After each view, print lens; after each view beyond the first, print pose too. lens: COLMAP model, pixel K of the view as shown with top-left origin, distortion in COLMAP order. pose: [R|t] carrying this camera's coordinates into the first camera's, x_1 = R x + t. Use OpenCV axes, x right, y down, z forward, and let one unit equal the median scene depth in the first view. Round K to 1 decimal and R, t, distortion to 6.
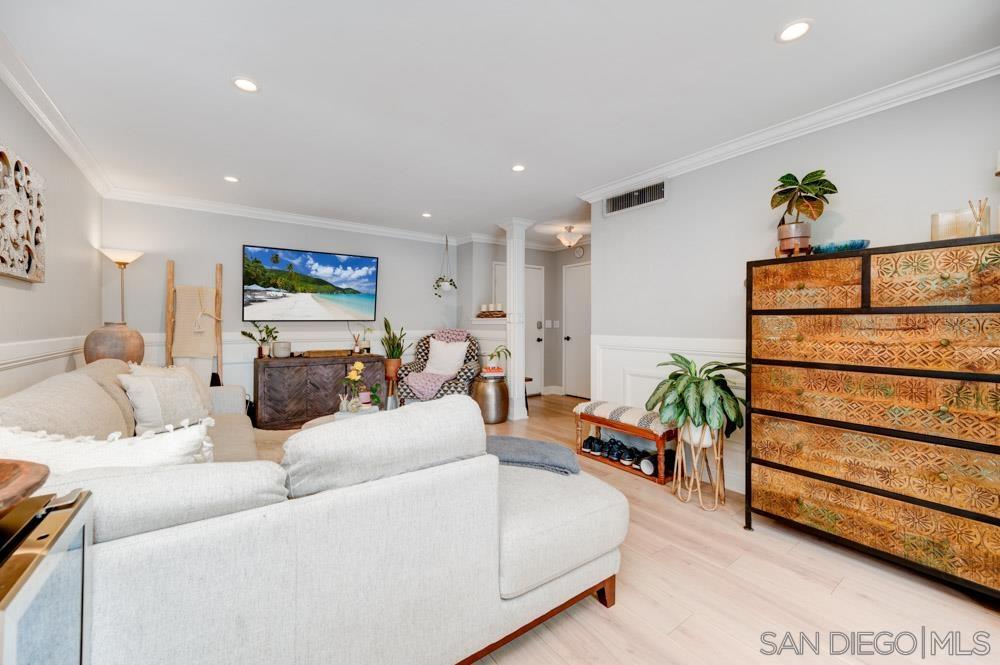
lens RADIAL K [[393.4, 0, 509.1], [0, 393.4, 323.0], [0, 0, 1]] dist [0.015935, -0.000554]
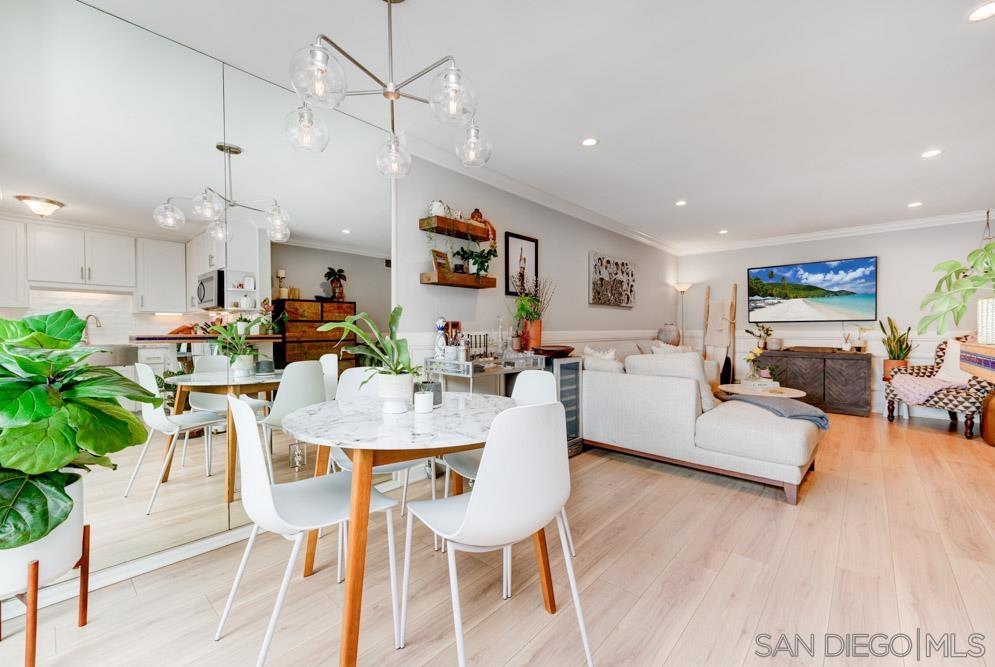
lens RADIAL K [[400.2, 0, 492.5], [0, 400.2, 336.1], [0, 0, 1]] dist [0.013084, 0.000293]
pose [[0.170430, 0.015856, -0.985242, 0.562649], [0.001504, 0.999865, 0.016352, 0.017984], [0.985369, -0.004269, 0.170383, -0.135608]]
